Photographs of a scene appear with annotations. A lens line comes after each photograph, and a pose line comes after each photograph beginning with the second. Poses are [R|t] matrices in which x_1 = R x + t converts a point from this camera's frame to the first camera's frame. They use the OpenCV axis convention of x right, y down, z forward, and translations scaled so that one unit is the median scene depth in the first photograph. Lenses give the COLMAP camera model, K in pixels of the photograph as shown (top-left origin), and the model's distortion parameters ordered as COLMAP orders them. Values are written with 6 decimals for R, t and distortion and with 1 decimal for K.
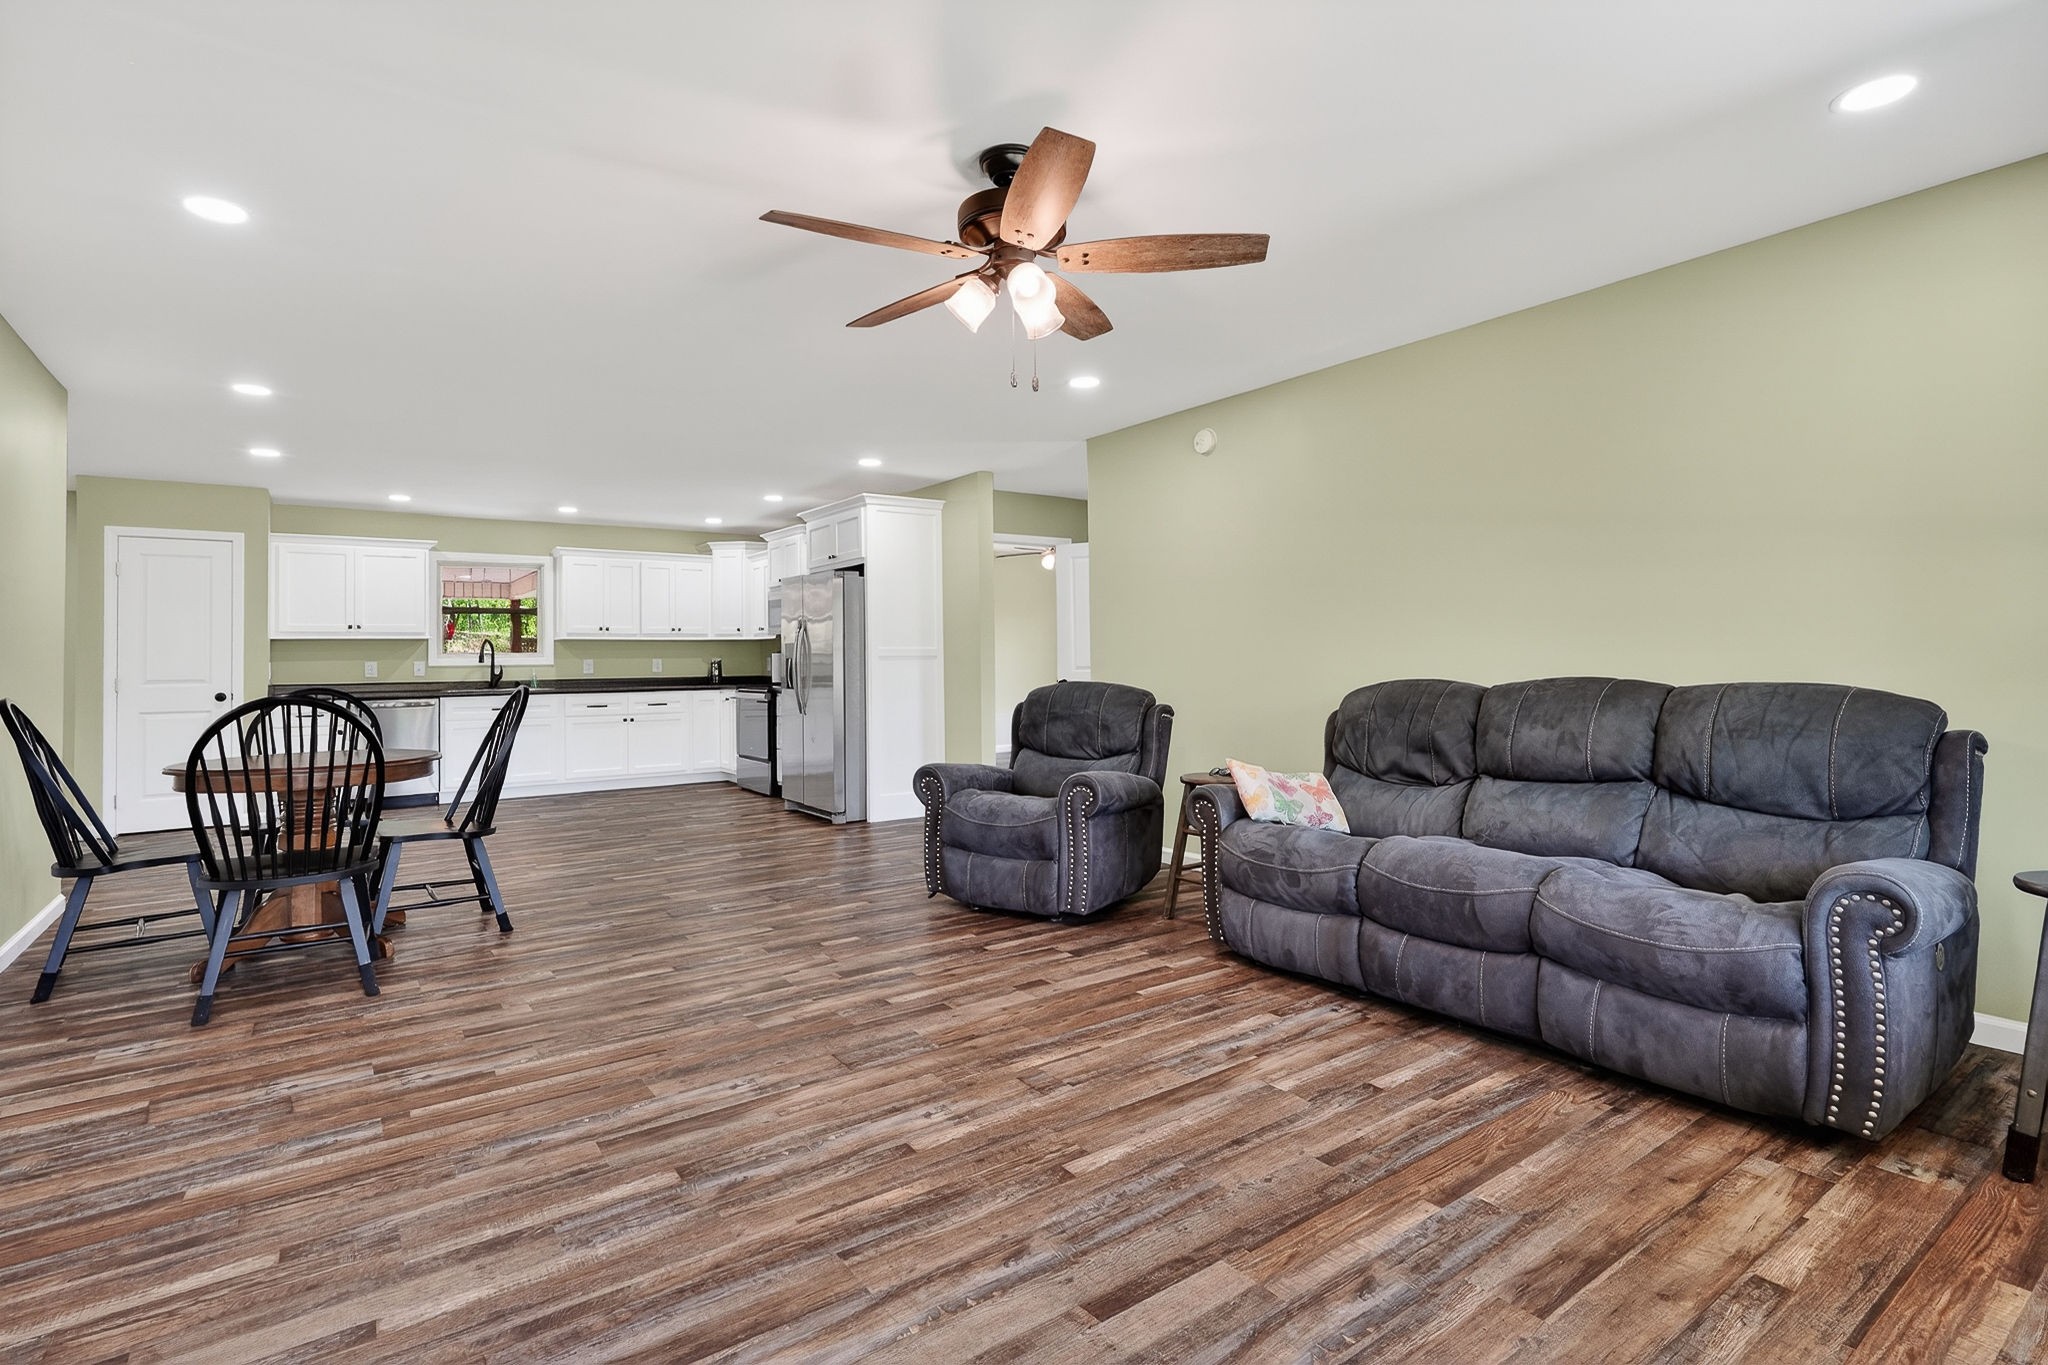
lens RADIAL K [[990.2, 0, 1019.4], [0, 990.2, 670.0], [0, 0, 1]] dist [-0.010103, 0.000104]
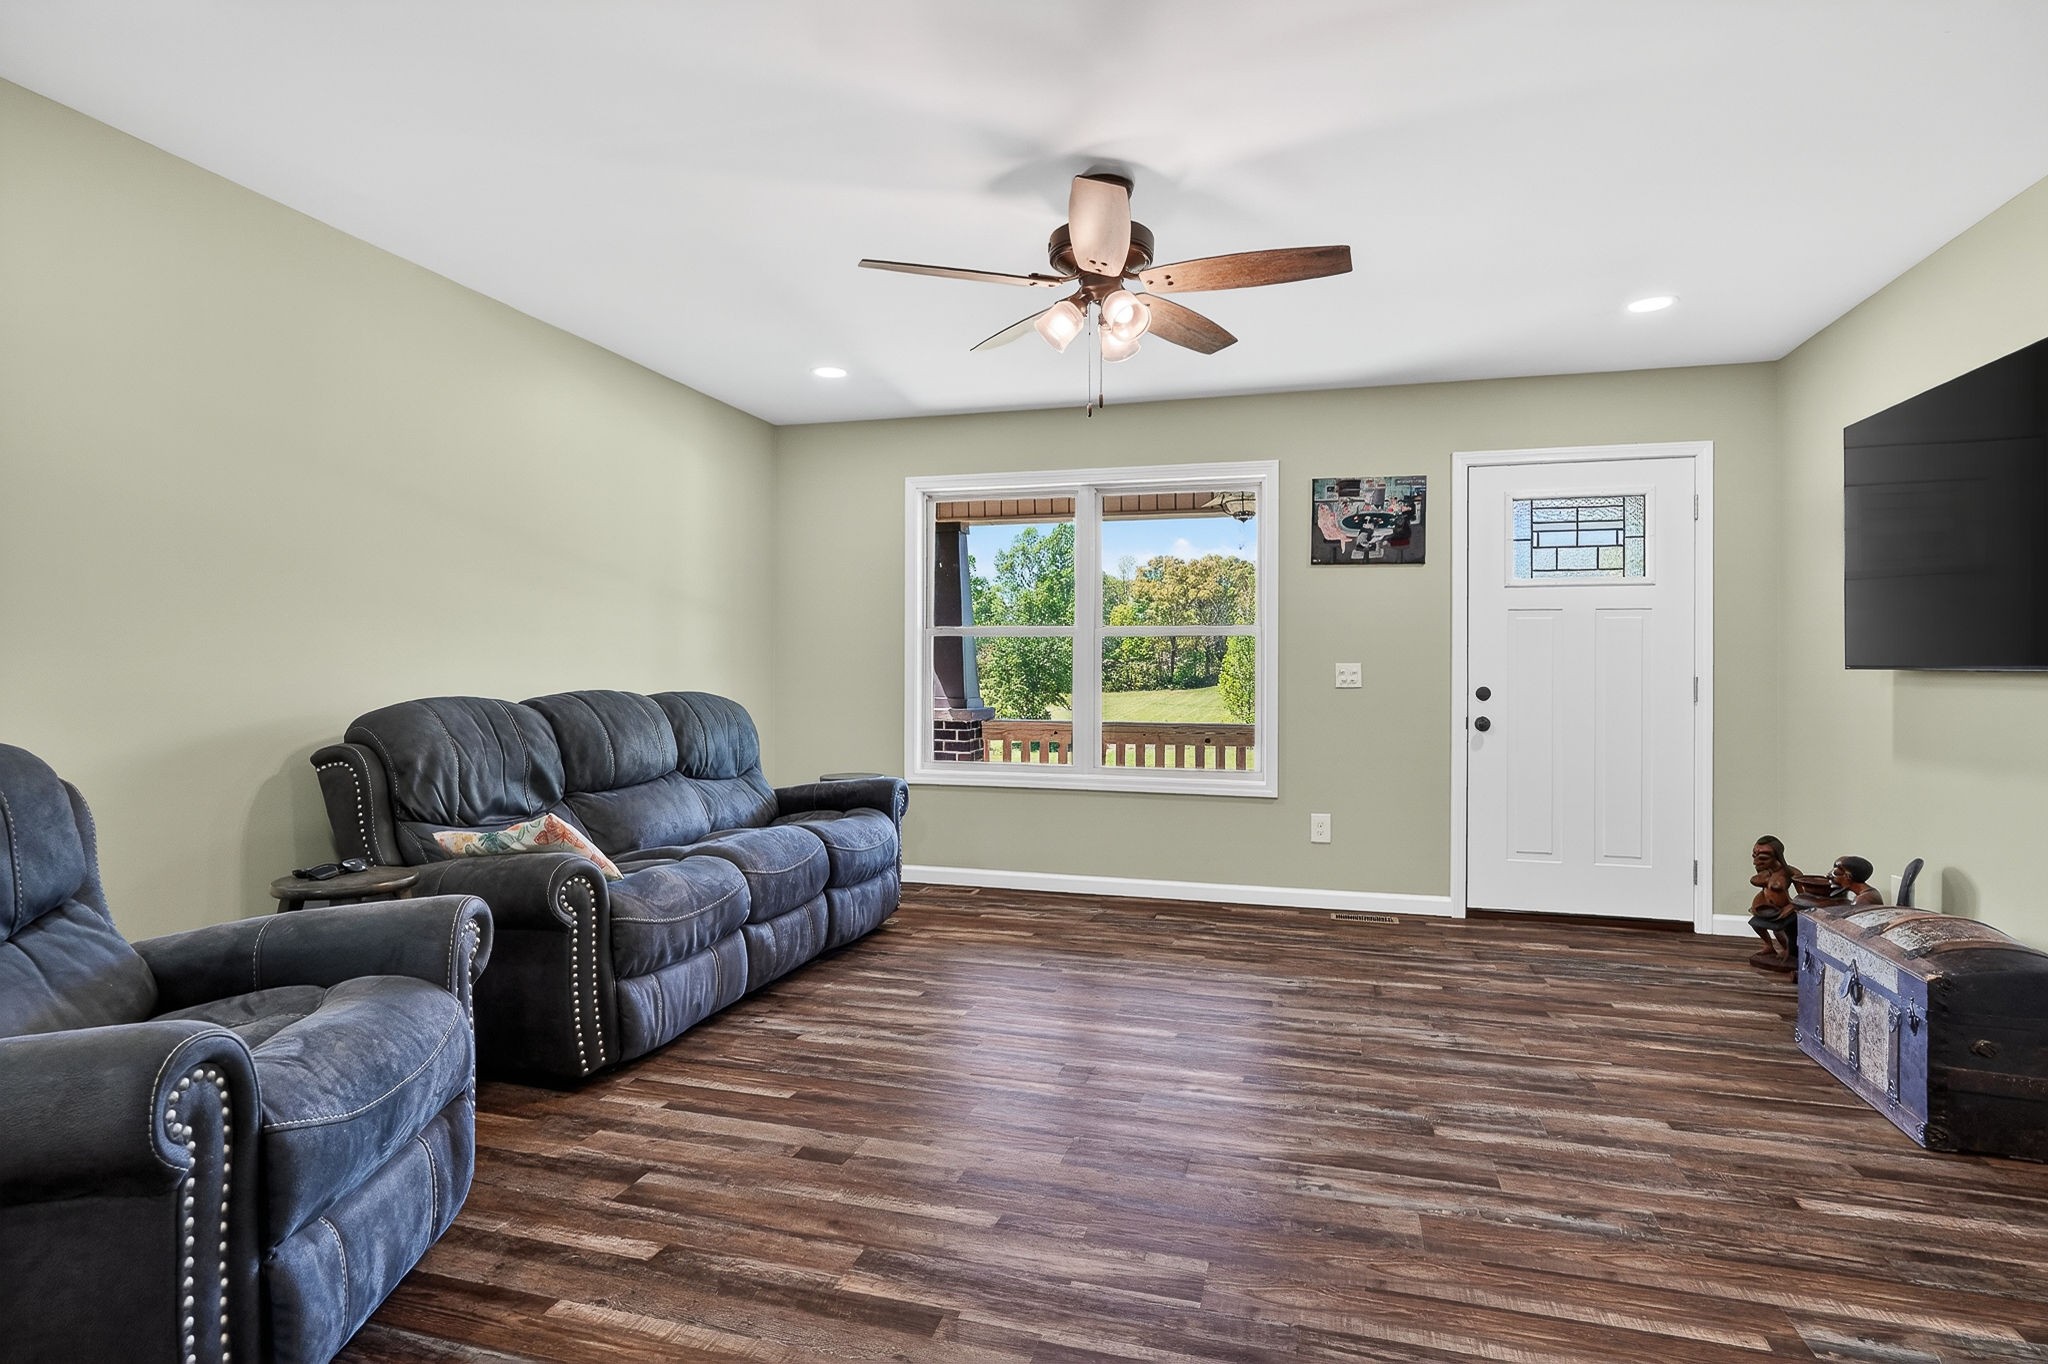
lens RADIAL K [[1061.9, 0, 1024.0], [0, 1061.9, 682.0], [0, 0, 1]] dist [-0.004838, -0.000193]
pose [[-0.625474, 0.003806, 0.780236, -0.541360], [0.010116, 0.999944, 0.003232, -0.000754], [-0.780179, 0.009914, -0.625477, 1.149103]]
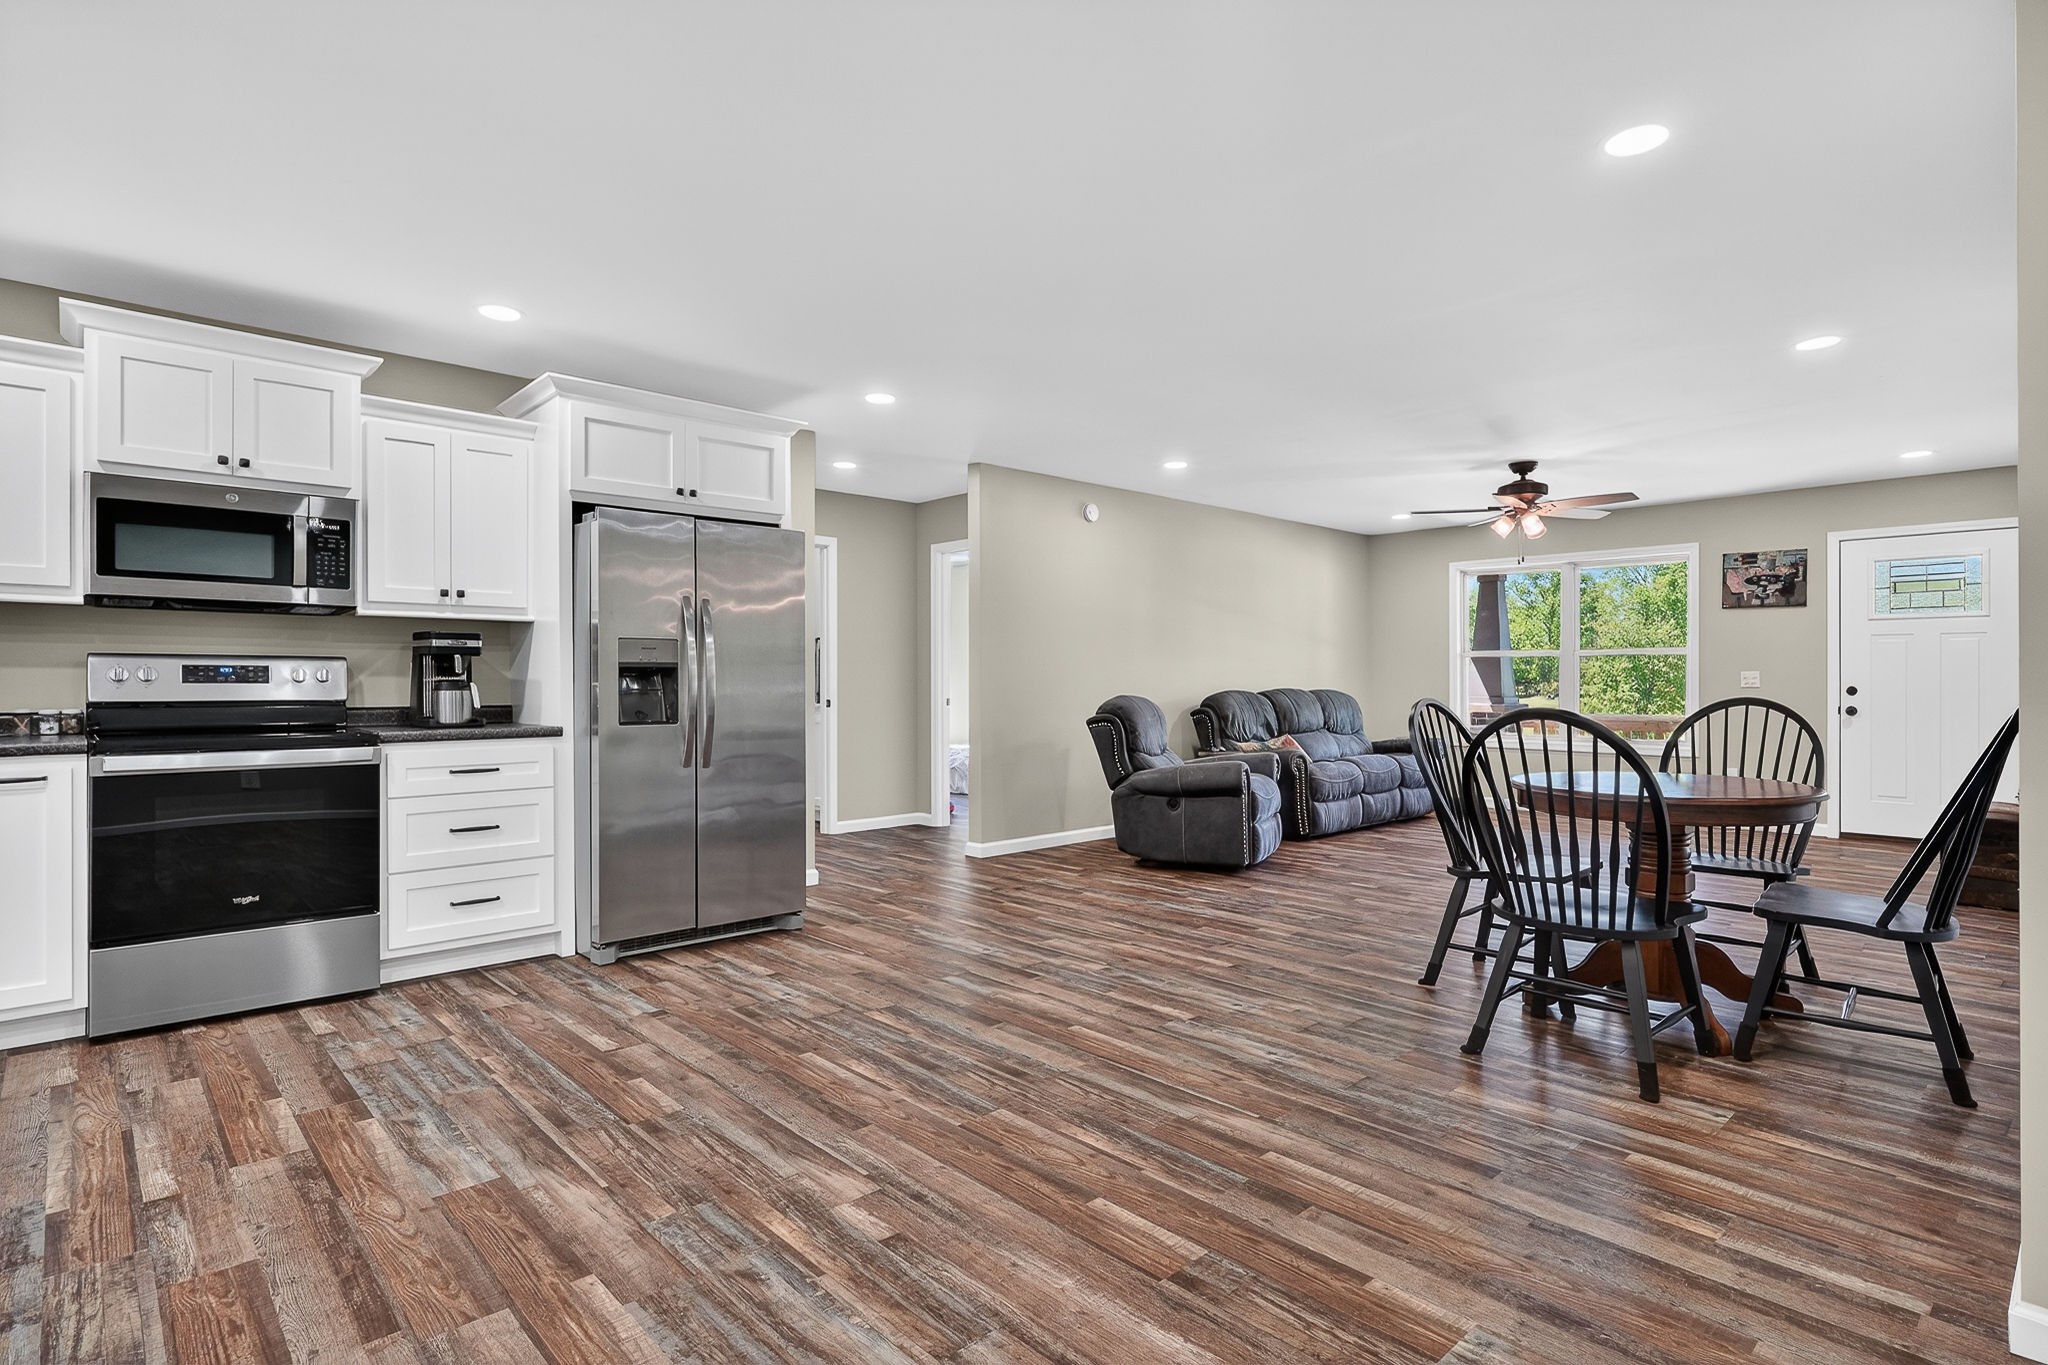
lens RADIAL K [[1024.3, 0, 1030.2], [0, 1024.3, 680.0], [0, 0, 1]] dist [-0.003961, -0.000231]
pose [[-0.137732, 0.012952, 0.990385, -1.518740], [0.011611, 0.999867, -0.011462, 0.007134], [-0.990401, 0.009920, -0.137864, 1.654306]]
